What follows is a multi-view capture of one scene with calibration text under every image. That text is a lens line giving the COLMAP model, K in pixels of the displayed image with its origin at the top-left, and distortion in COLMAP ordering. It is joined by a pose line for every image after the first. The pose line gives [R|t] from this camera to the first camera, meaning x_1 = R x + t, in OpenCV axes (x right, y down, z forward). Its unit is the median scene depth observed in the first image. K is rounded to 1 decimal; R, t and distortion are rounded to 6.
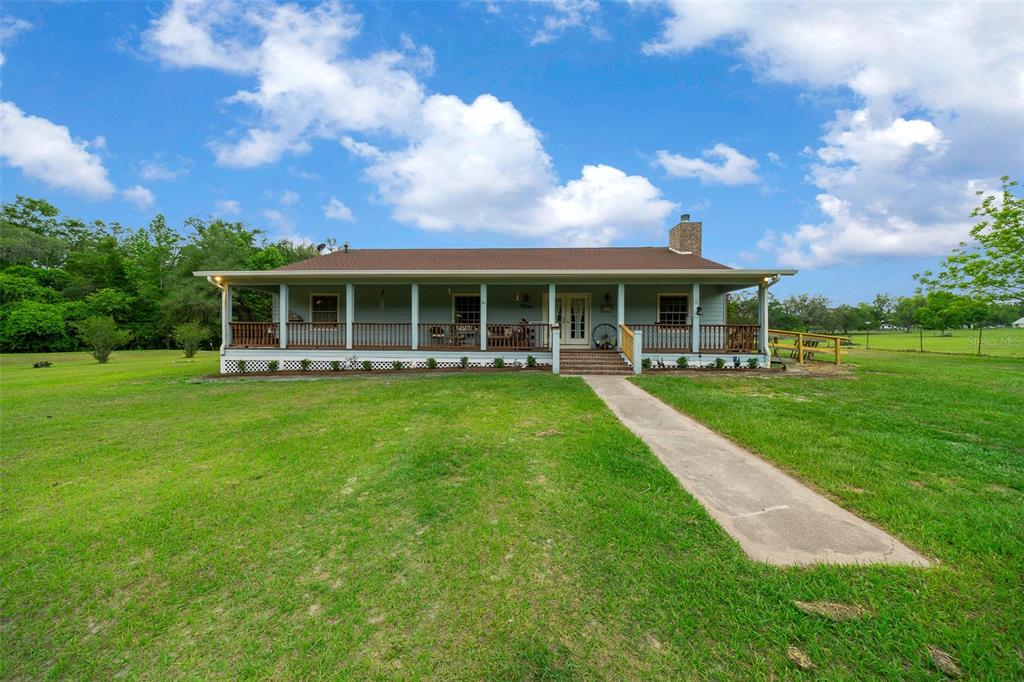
lens RADIAL K [[354.1, 0, 509.9], [0, 354.1, 336.3], [0, 0, 1]] dist [0.000082, -0.000046]
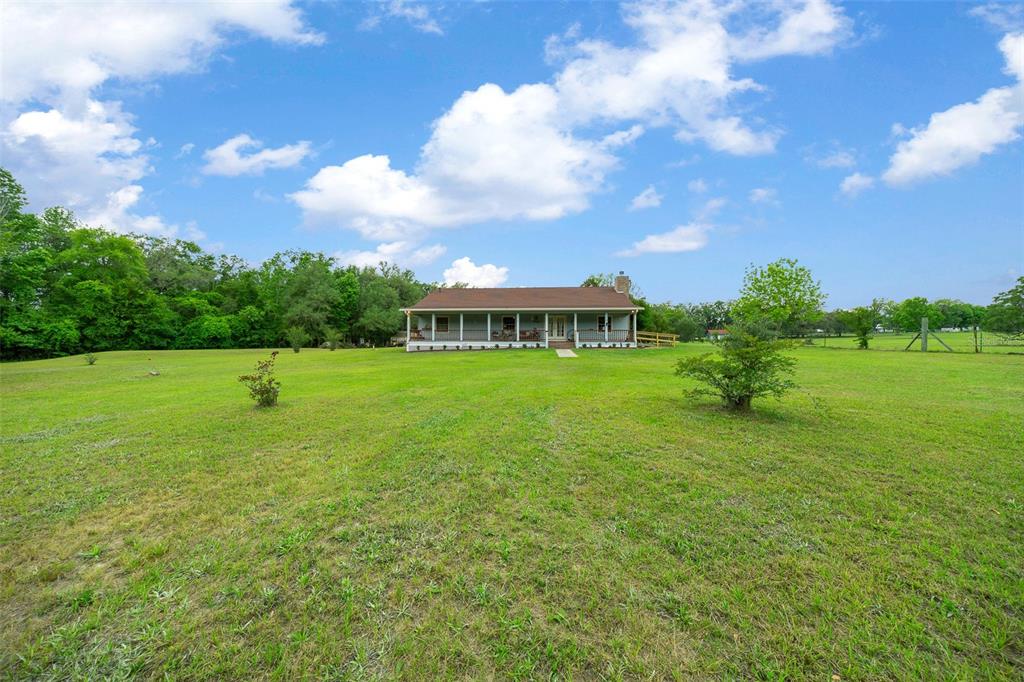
lens RADIAL K [[354.1, 0, 509.9], [0, 354.1, 336.3], [0, 0, 1]] dist [0.000082, -0.000046]
pose [[0.998908, -0.003987, -0.046556, -0.017554], [0.003405, 0.999915, -0.012560, 0.035741], [0.046603, 0.012388, 0.998837, -1.344073]]
